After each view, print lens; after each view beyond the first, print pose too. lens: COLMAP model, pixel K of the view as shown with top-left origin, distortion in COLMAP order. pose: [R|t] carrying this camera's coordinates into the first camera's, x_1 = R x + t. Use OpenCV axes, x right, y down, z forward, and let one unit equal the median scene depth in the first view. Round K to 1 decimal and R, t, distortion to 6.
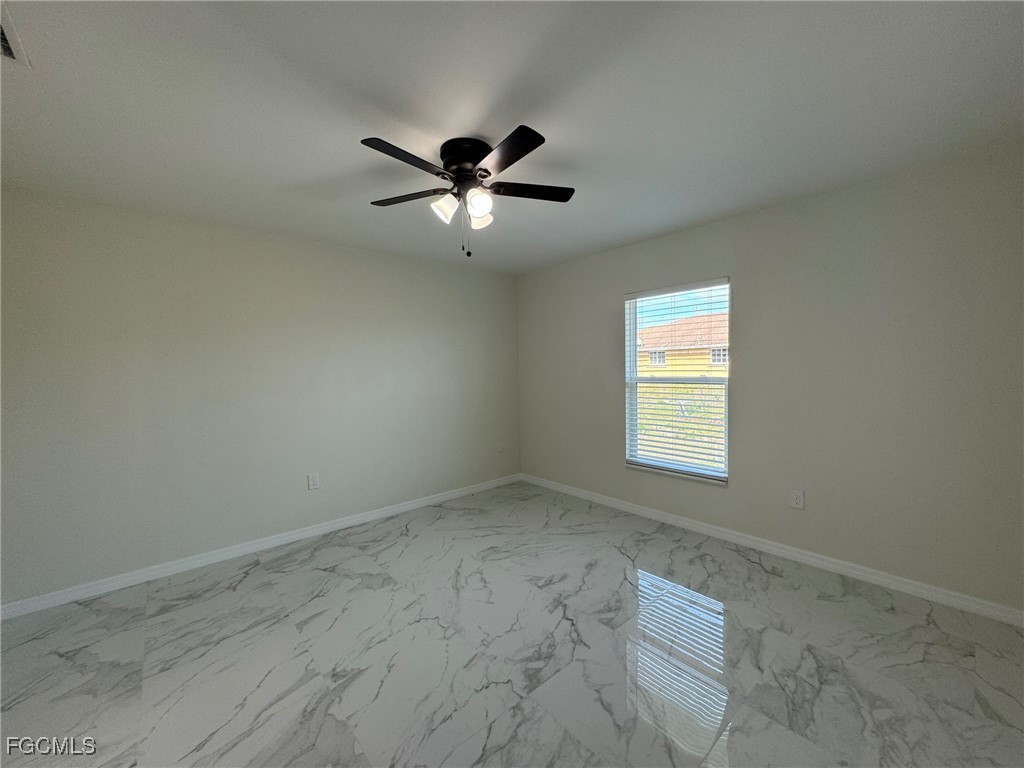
lens RADIAL K [[408.7, 0, 511.4], [0, 408.7, 384.2], [0, 0, 1]] dist [-0.004531, 0.000286]
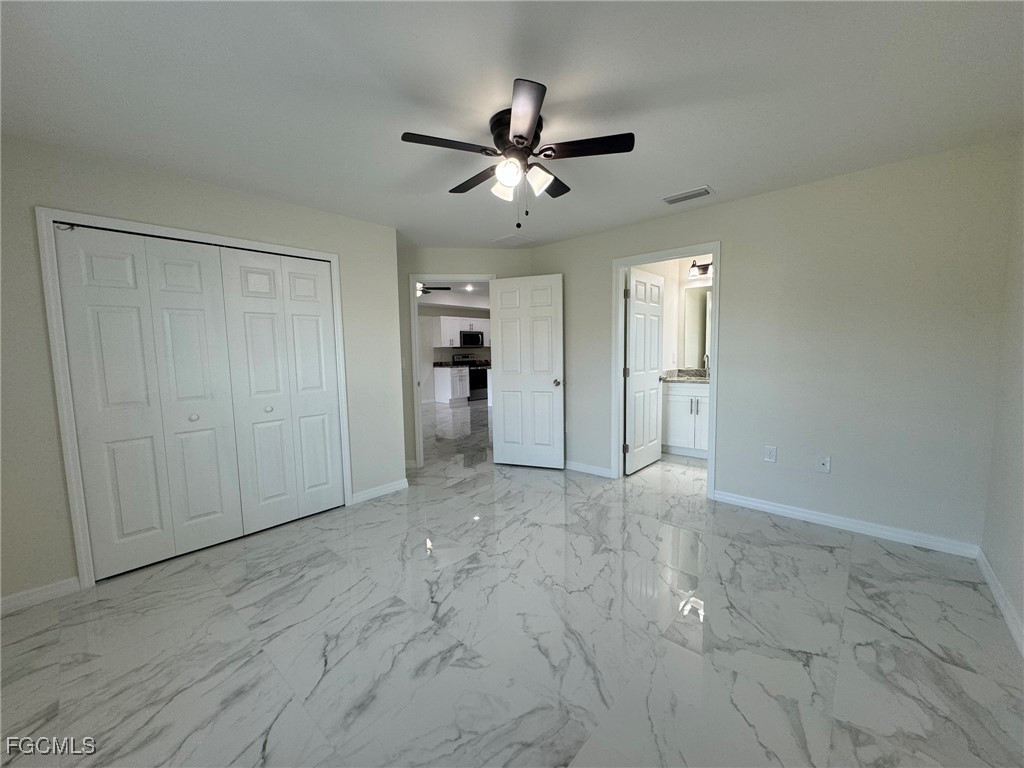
lens RADIAL K [[408.7, 0, 510.4], [0, 408.7, 382.5], [0, 0, 1]] dist [-0.004531, 0.000286]
pose [[-0.991720, 0.048619, -0.118863, 0.050811], [0.034058, 0.991995, 0.121596, -0.052694], [0.123823, 0.116541, -0.985437, 1.843825]]
